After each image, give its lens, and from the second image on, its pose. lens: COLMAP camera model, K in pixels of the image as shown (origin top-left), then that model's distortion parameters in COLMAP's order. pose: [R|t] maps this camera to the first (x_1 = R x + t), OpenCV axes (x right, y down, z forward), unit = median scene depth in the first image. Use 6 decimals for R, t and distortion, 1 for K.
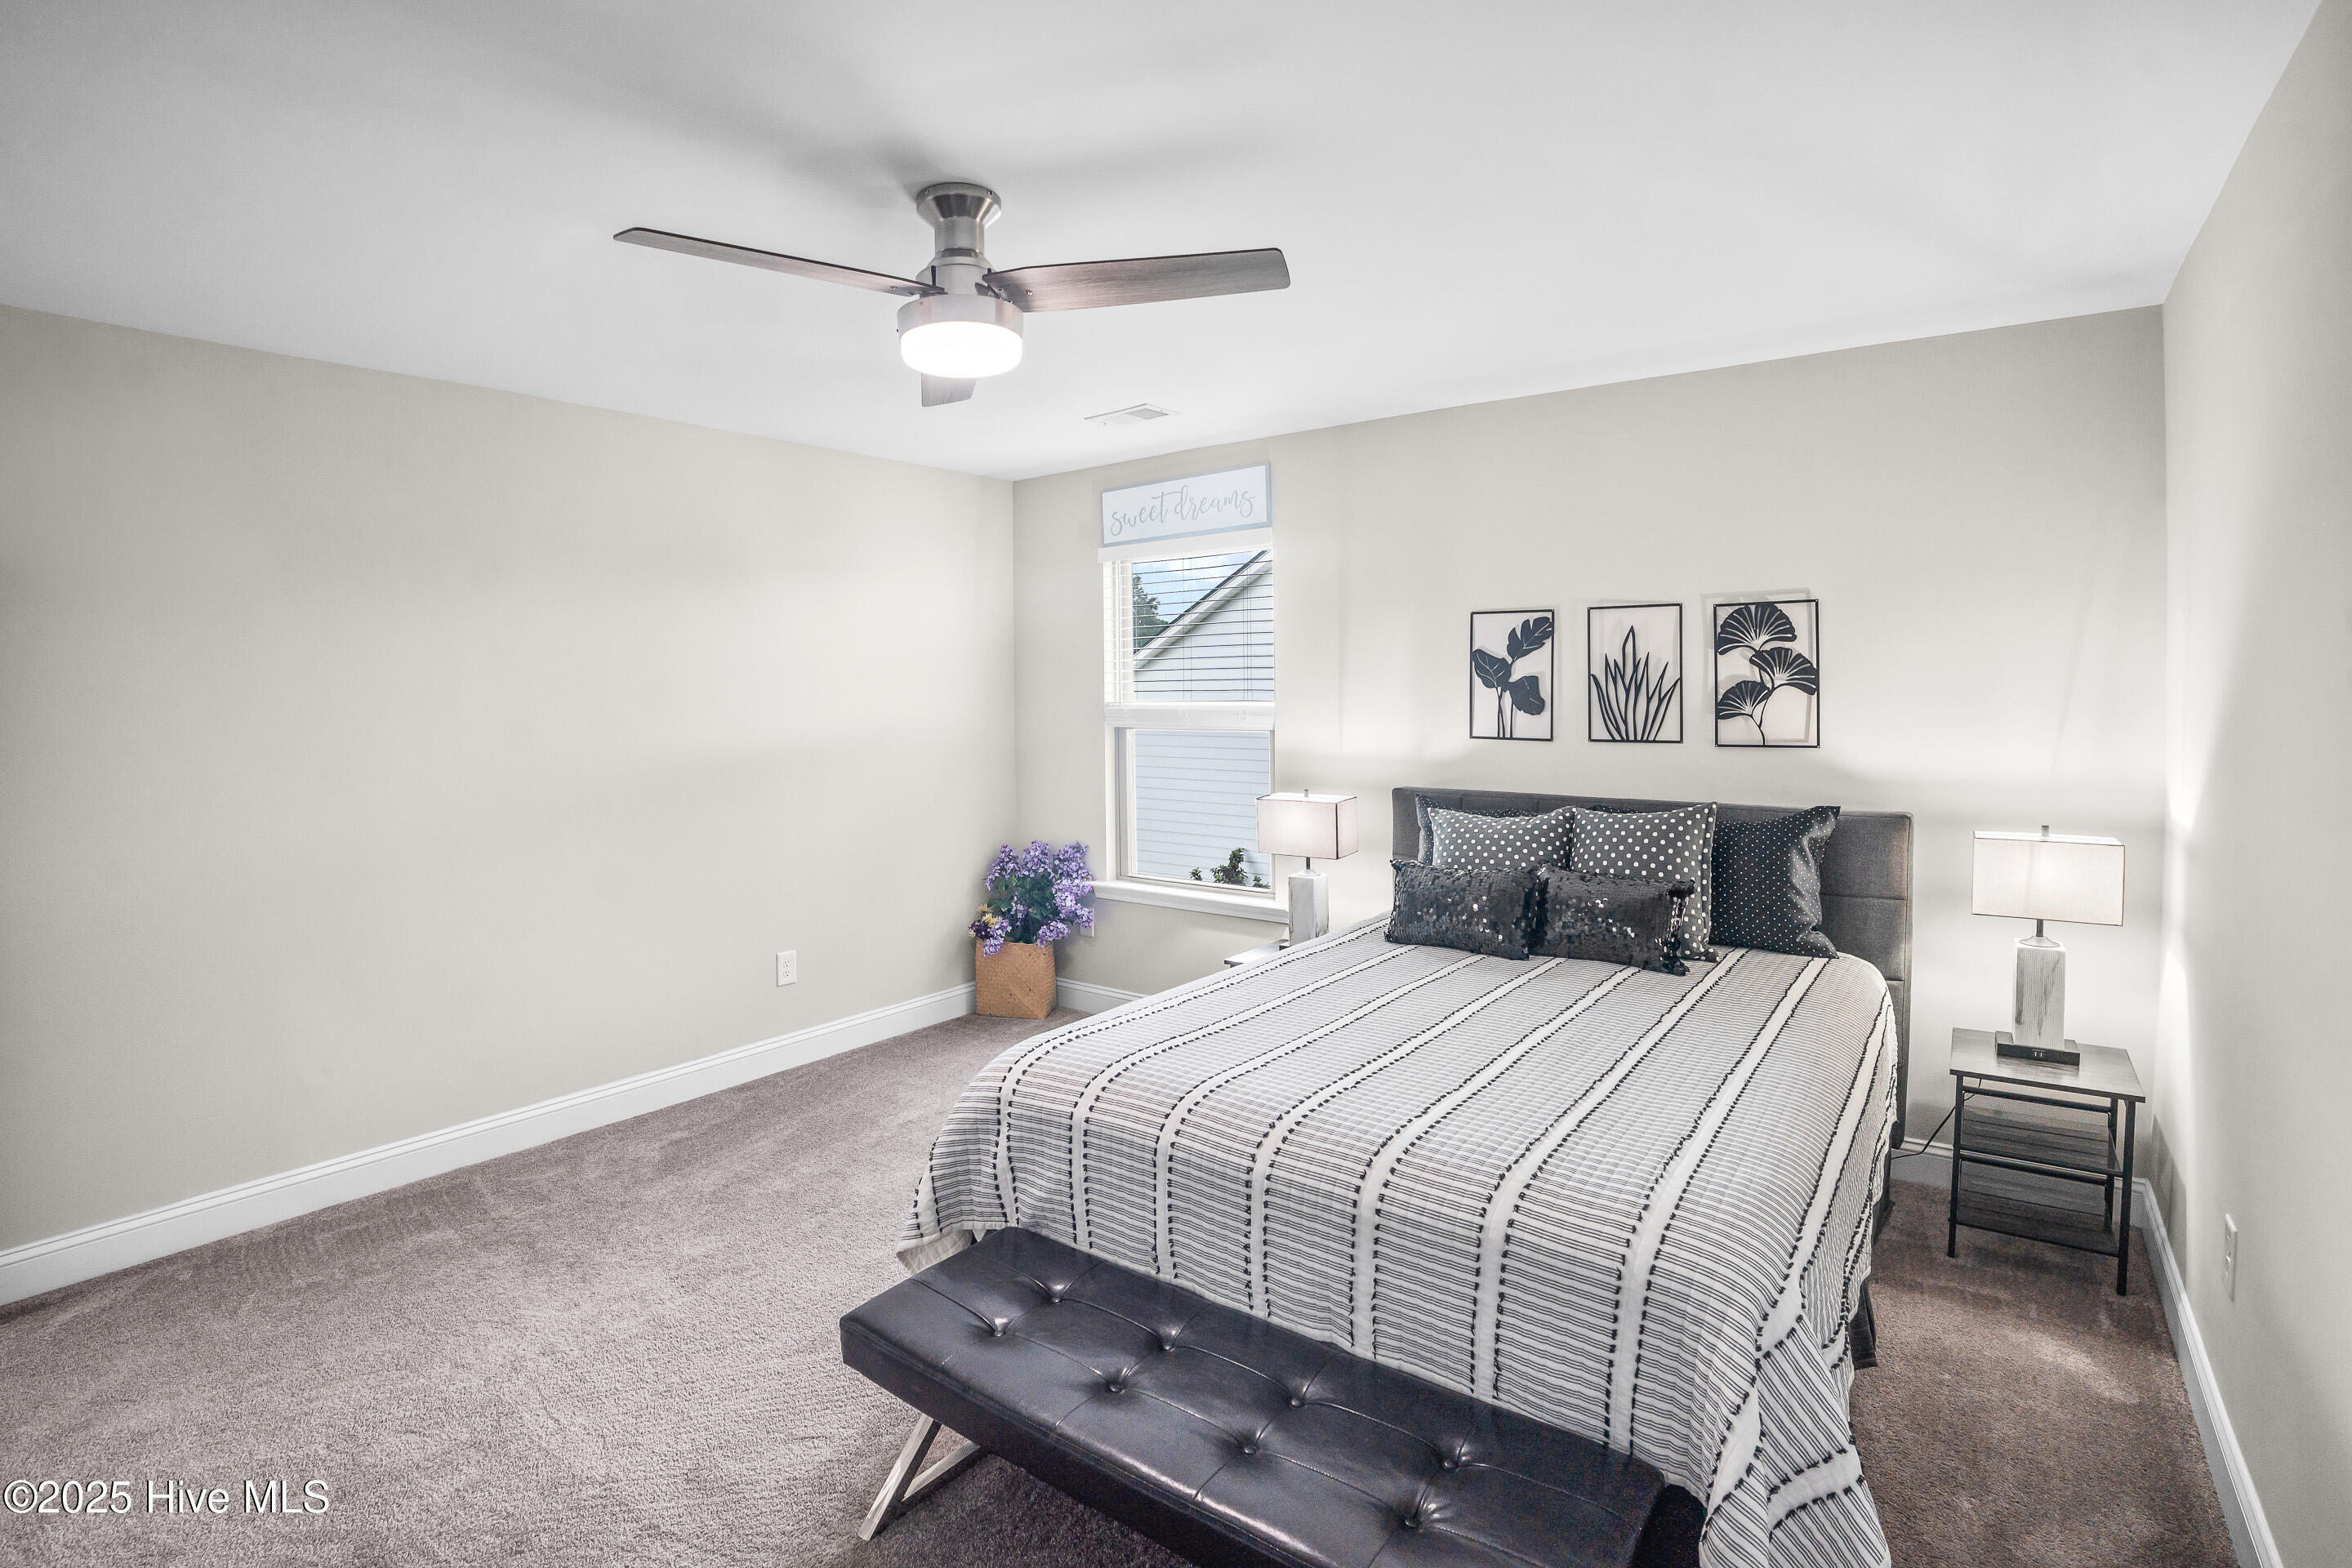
lens RADIAL K [[1180.6, 0, 1176.0], [0, 1180.6, 784.0], [0, 0, 1]] dist [-0.000729, -0.000115]
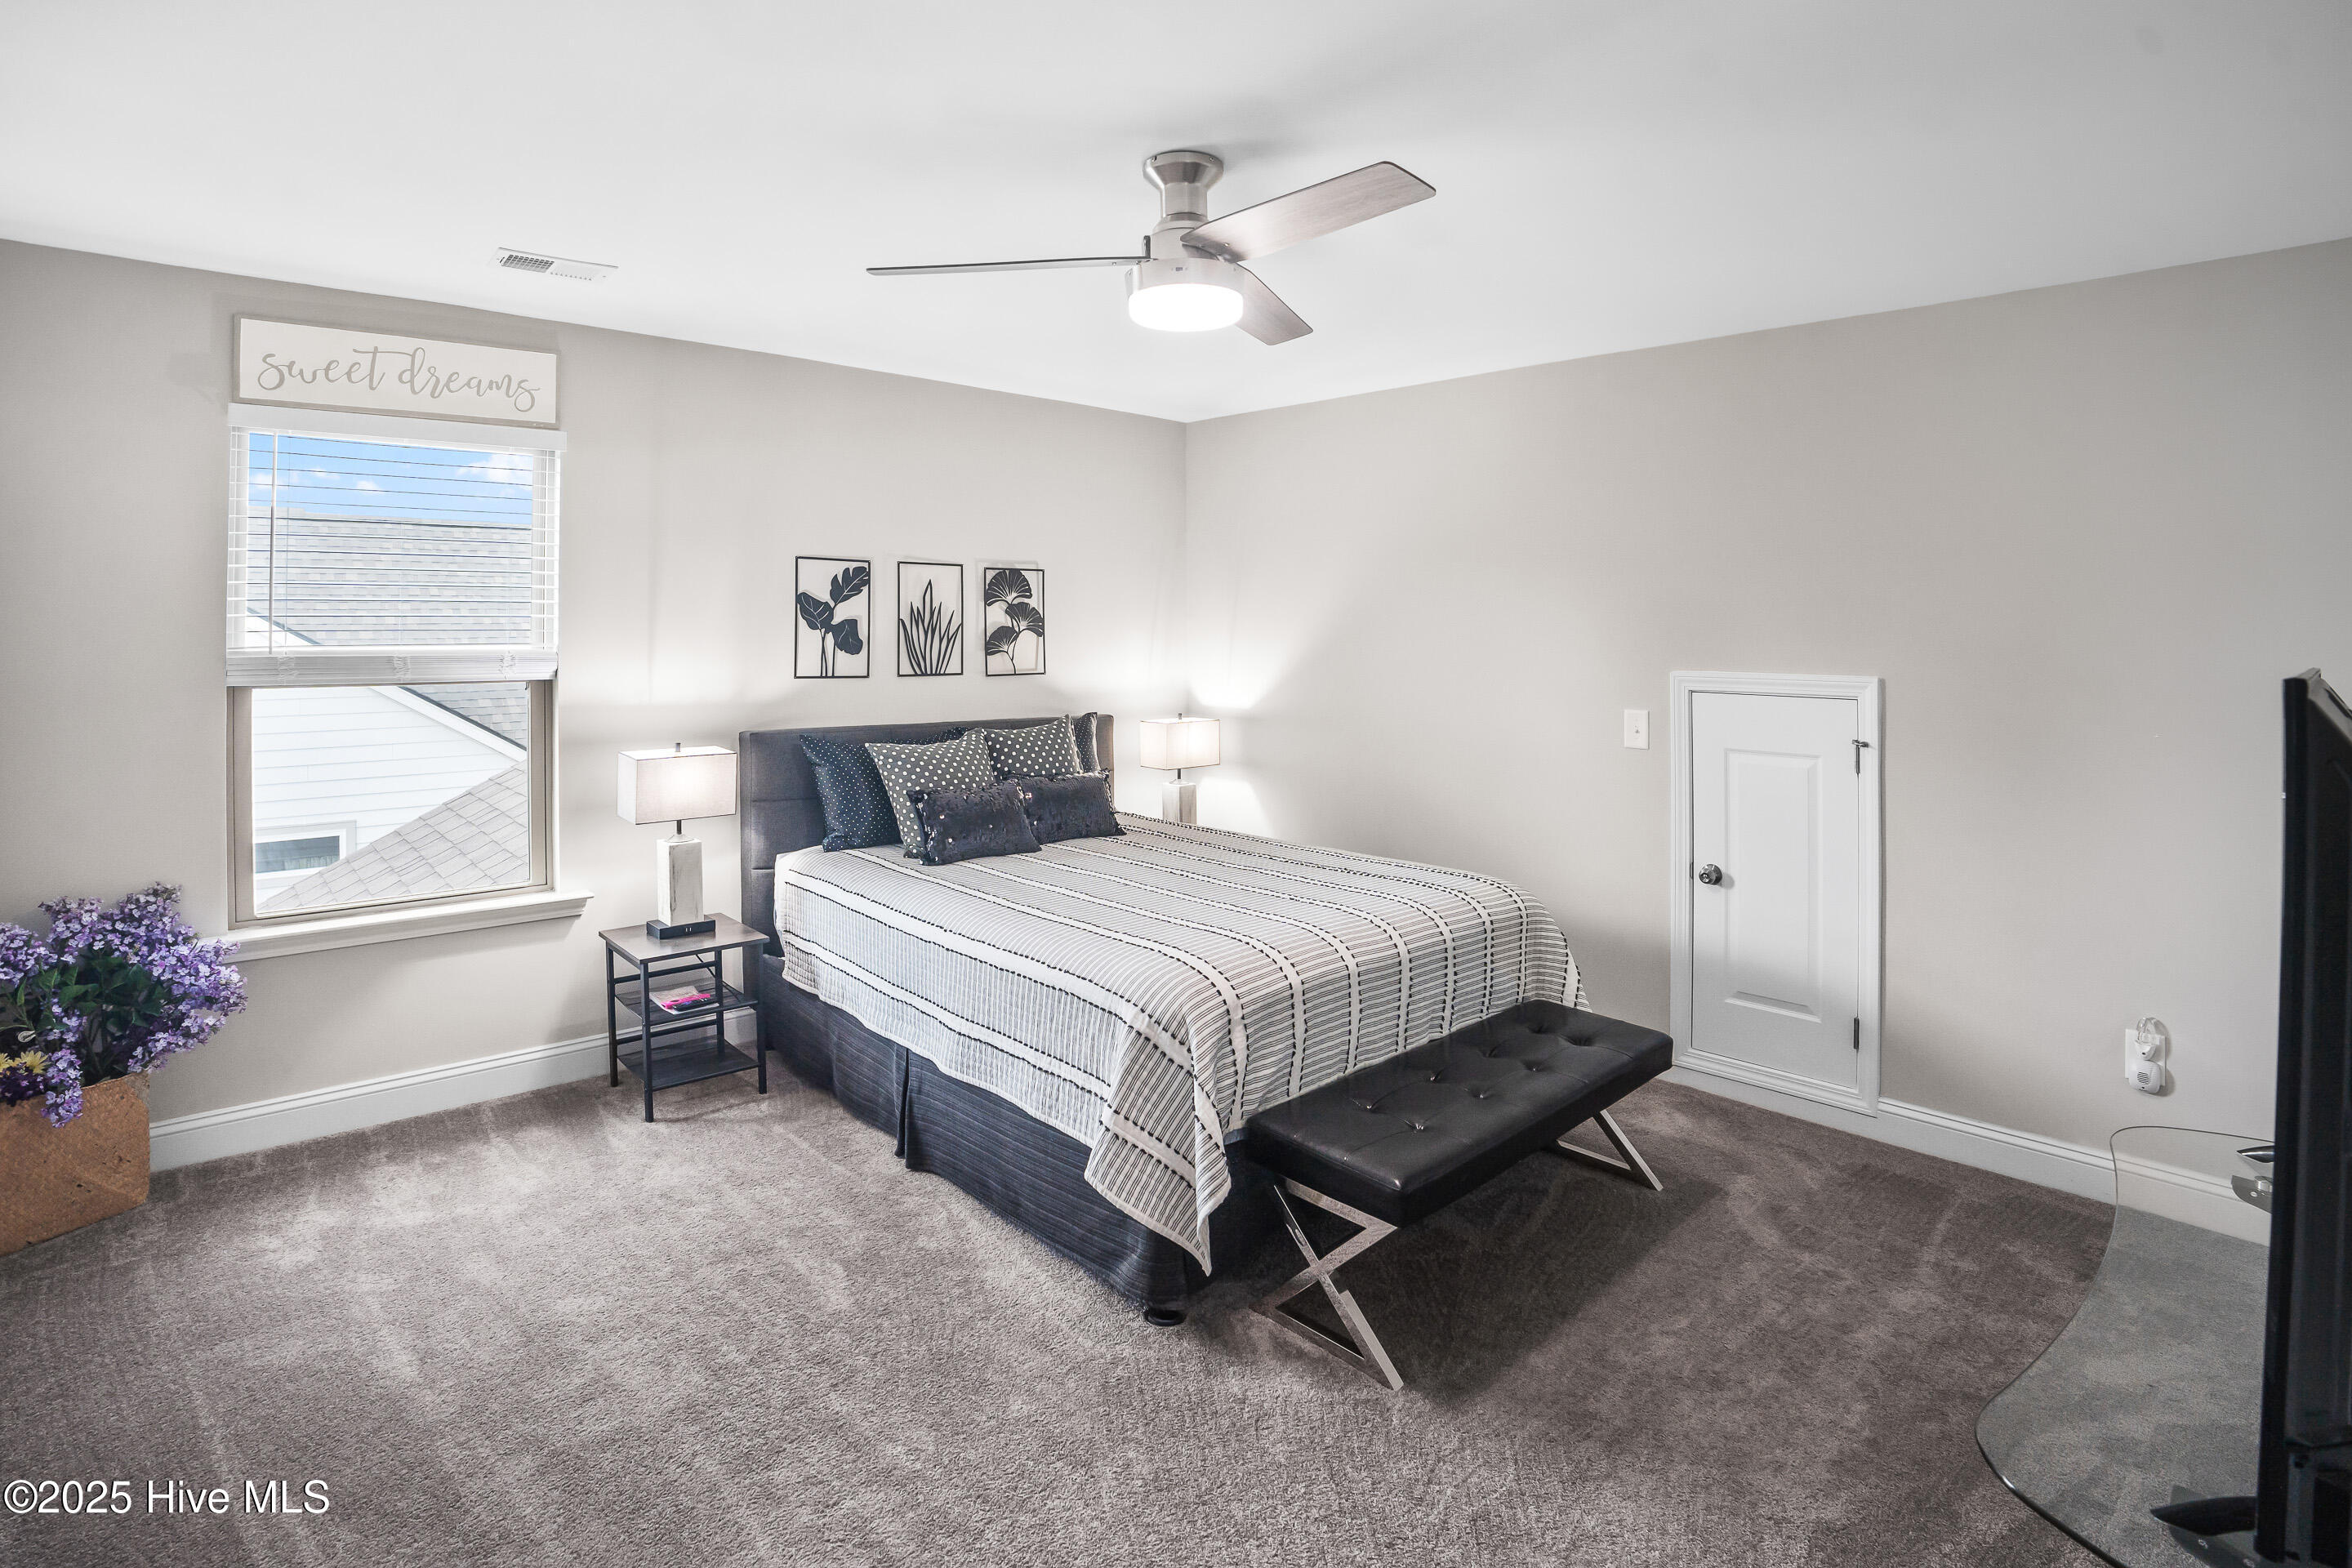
lens RADIAL K [[1132.0, 0, 1174.5], [0, 1132.0, 644.0], [0, 0, 1]] dist [-0.000286, -0.000073]
pose [[0.244645, -0.003529, 0.969606, -0.670593], [0.071370, 0.997346, -0.014378, -0.033227], [-0.966982, 0.072718, 0.244248, 0.473238]]
